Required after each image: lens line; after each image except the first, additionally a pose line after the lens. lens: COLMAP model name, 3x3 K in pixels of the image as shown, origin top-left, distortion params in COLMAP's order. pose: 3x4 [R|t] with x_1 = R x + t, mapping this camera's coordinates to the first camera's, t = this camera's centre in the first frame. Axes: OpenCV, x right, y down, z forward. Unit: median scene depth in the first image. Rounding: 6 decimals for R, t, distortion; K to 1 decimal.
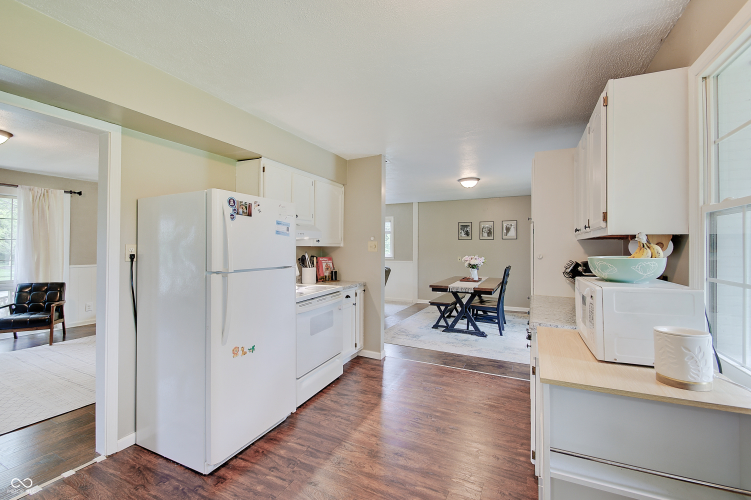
lens RADIAL K [[327.3, 0, 364.1], [0, 327.3, 245.2], [0, 0, 1]] dist [0.015368, -0.013618]
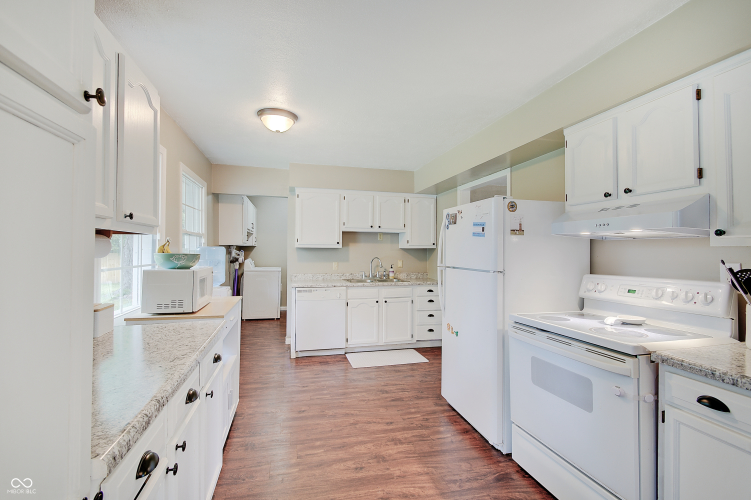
lens RADIAL K [[327.3, 0, 372.1], [0, 327.3, 242.4], [0, 0, 1]] dist [0.015368, -0.013618]
pose [[-0.756434, -0.021704, -0.653709, 0.333121], [-0.002312, 0.999532, -0.030511, 0.009181], [0.654065, -0.021568, -0.756130, 0.827814]]
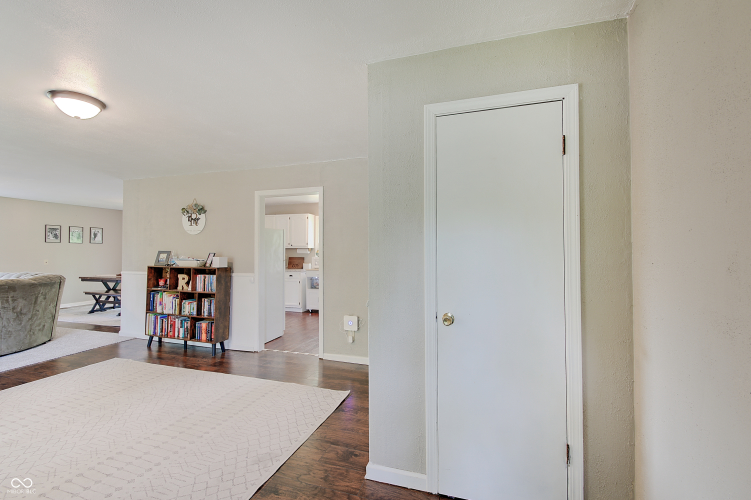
lens RADIAL K [[327.3, 0, 375.7], [0, 327.3, 243.0], [0, 0, 1]] dist [0.015368, -0.013618]
pose [[-0.159269, 0.021123, 0.987009, -1.418831], [-0.008120, 0.999709, -0.022705, -0.001511], [-0.987202, -0.011630, -0.159051, 0.300980]]
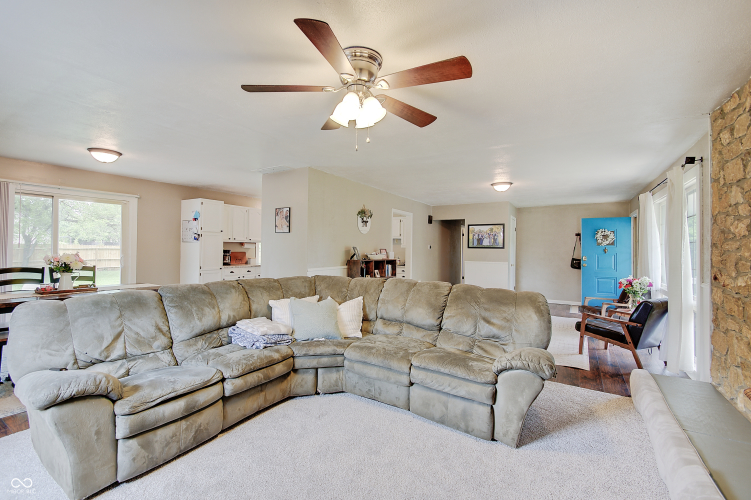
lens RADIAL K [[327.3, 0, 362.3], [0, 327.3, 248.0], [0, 0, 1]] dist [0.015368, -0.013618]
pose [[-0.994552, -0.018894, 0.102512, -0.409263], [-0.019799, 0.999773, -0.007817, 0.017888], [-0.102342, -0.009804, -0.994701, 1.996720]]
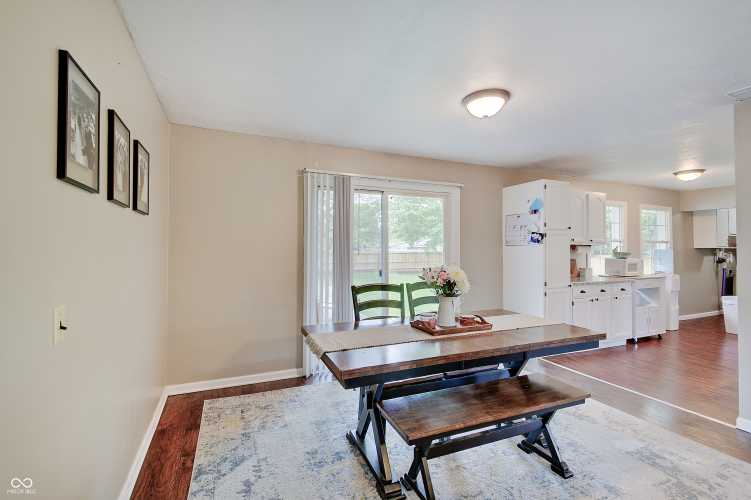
lens RADIAL K [[327.3, 0, 362.8], [0, 327.3, 242.9], [0, 0, 1]] dist [0.015368, -0.013618]
pose [[-0.761725, 0.002979, 0.647894, 0.181390], [-0.015317, 0.999627, -0.022605, 0.017682], [-0.647719, -0.027143, -0.761395, 1.727550]]
